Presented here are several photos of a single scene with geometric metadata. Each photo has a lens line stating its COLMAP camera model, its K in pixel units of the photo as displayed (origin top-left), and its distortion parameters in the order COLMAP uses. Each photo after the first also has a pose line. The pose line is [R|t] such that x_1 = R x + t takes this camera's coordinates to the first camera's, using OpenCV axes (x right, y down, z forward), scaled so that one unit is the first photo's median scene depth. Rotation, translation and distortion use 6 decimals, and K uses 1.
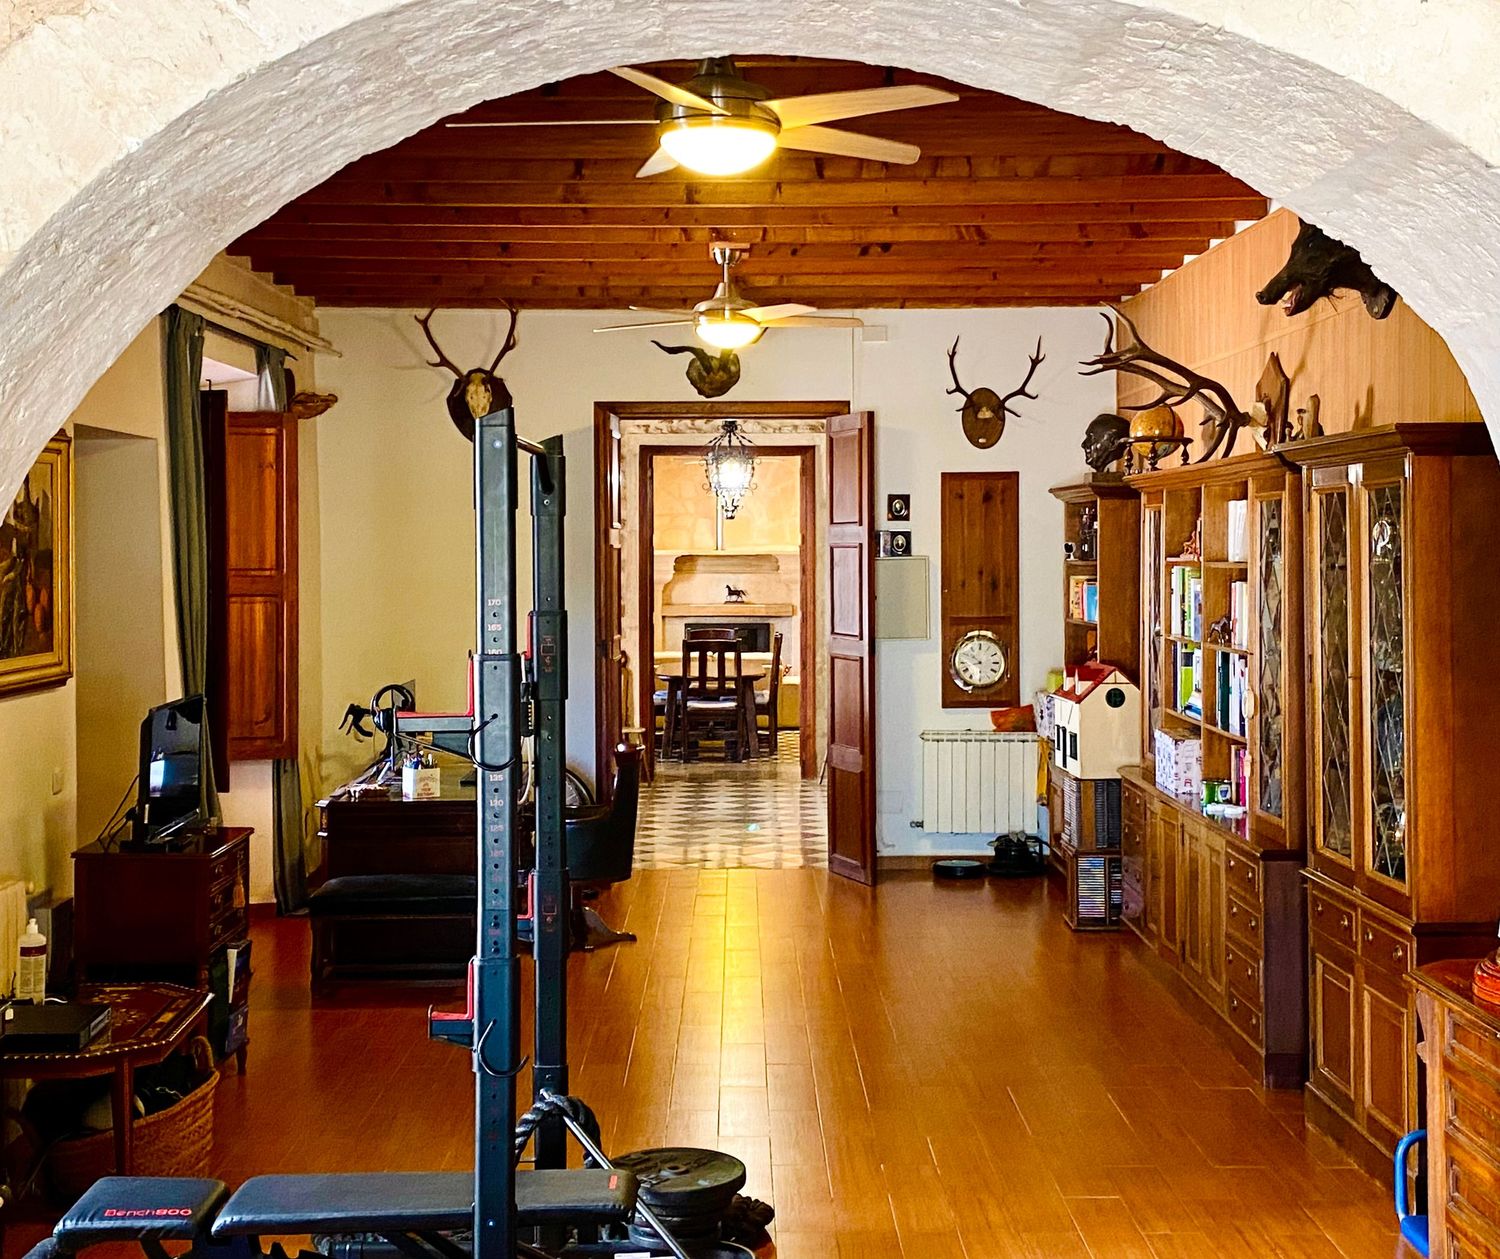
lens RADIAL K [[2084.9, 0, 749.9], [0, 2084.9, 626.3], [0, 0, 1]] dist [0.003799, 0.000000]
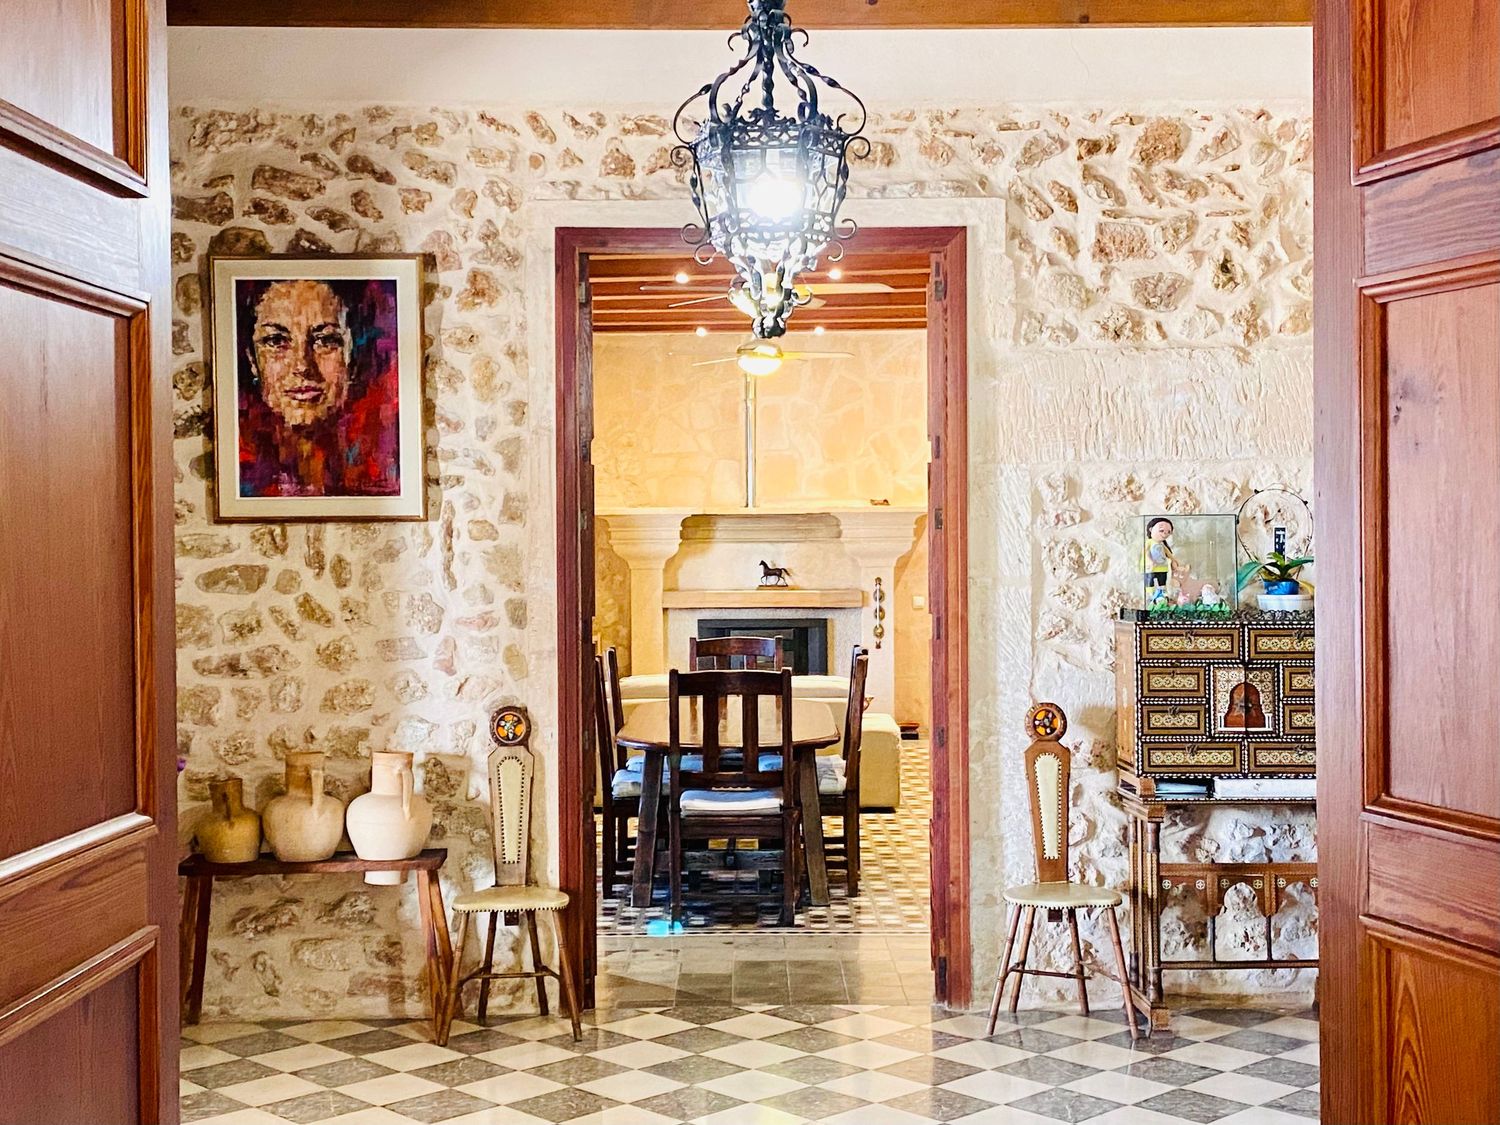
lens RADIAL K [[1877.6, 0, 749.4], [0, 1877.6, 565.1], [0, 0, 1]] dist [0.004255, 0.000000]
pose [[0.999832, -0.004477, -0.017800, -0.005920], [0.004120, 0.999790, -0.020054, -0.008753], [0.017886, 0.019978, 0.999640, 0.553253]]
